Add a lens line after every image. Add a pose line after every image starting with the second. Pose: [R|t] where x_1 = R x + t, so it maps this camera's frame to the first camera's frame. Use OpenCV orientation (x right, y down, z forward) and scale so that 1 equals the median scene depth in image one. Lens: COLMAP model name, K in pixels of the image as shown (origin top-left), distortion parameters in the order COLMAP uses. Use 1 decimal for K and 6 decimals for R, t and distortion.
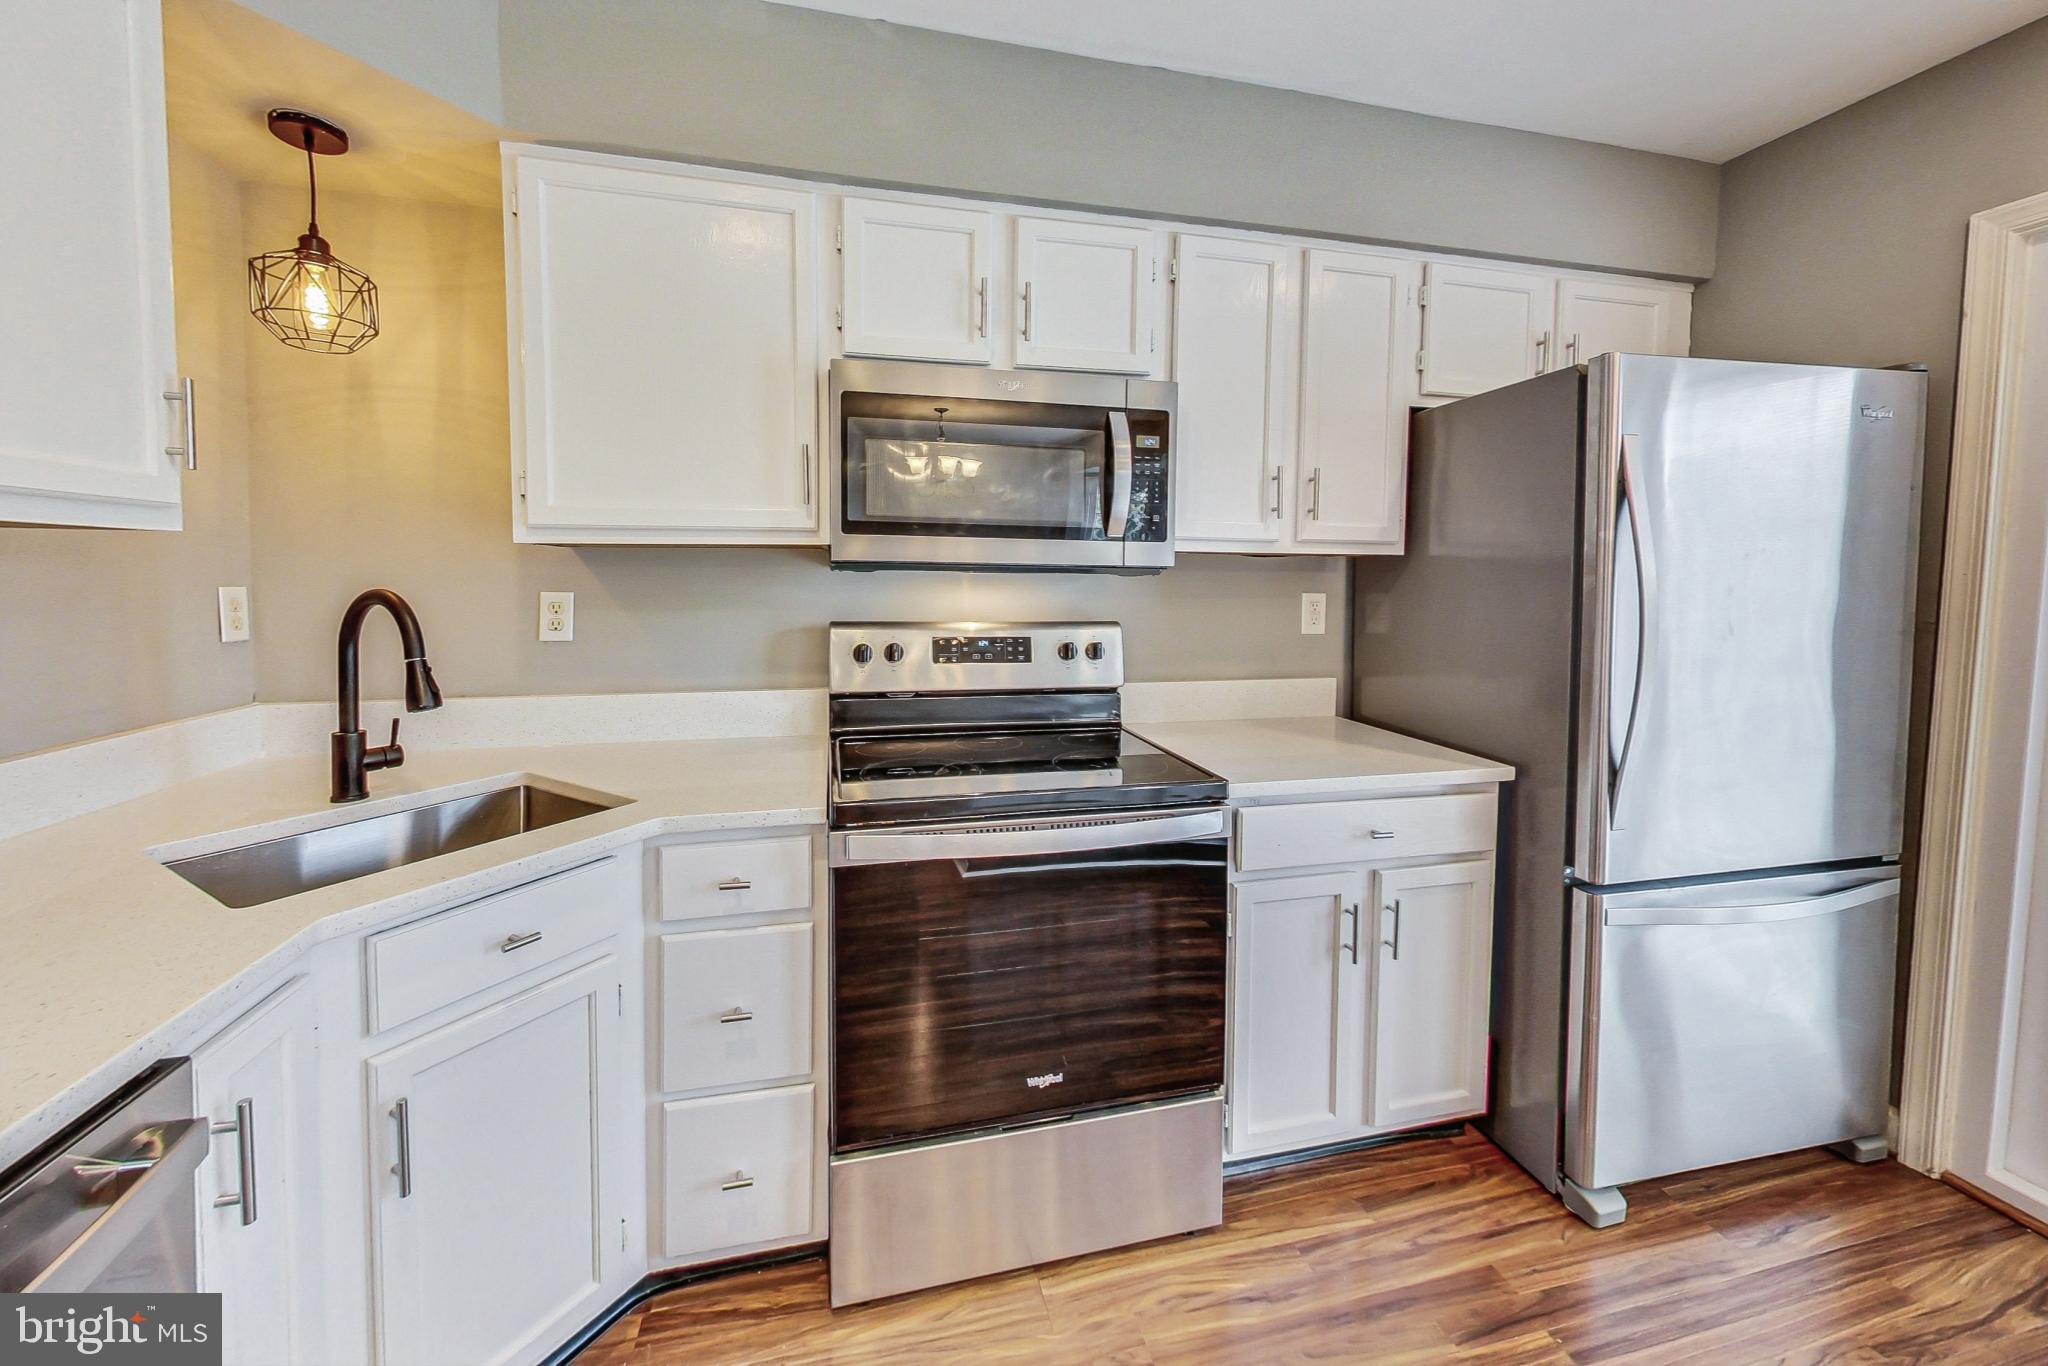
lens RADIAL K [[770.8, 0, 1022.7], [0, 770.8, 598.6], [0, 0, 1]] dist [0.000493, -0.000009]
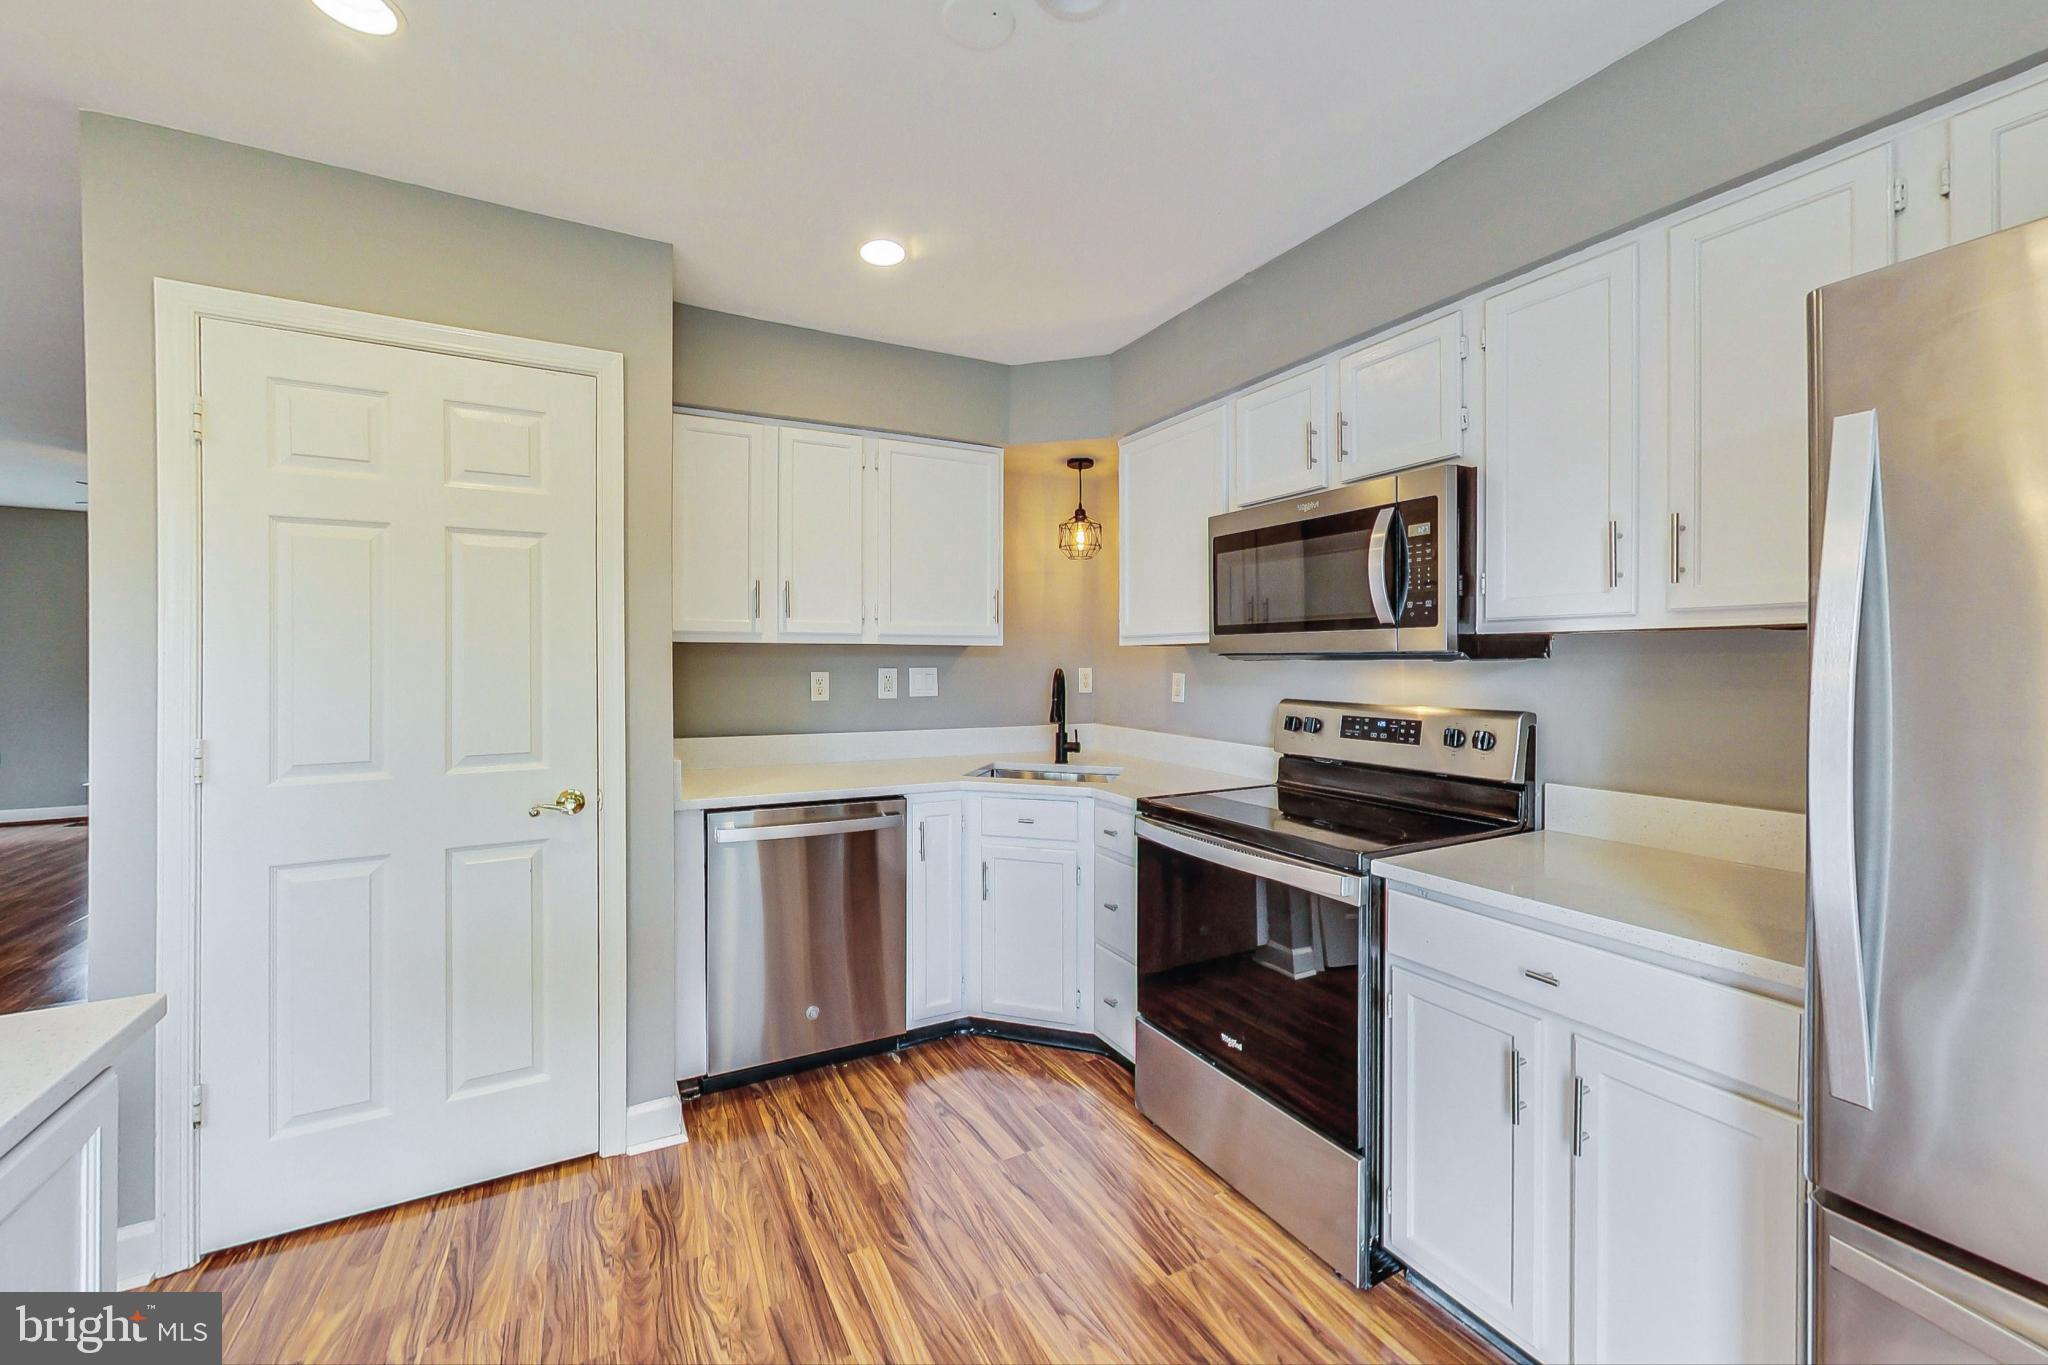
lens RADIAL K [[806.3, 0, 1026.4], [0, 806.3, 655.2], [0, 0, 1]] dist [0.001092, 0.000029]
pose [[0.257289, -0.014257, -0.966229, 1.074192], [-0.036573, 0.999031, -0.024480, 0.007969], [0.965642, 0.041637, 0.256519, 0.233665]]
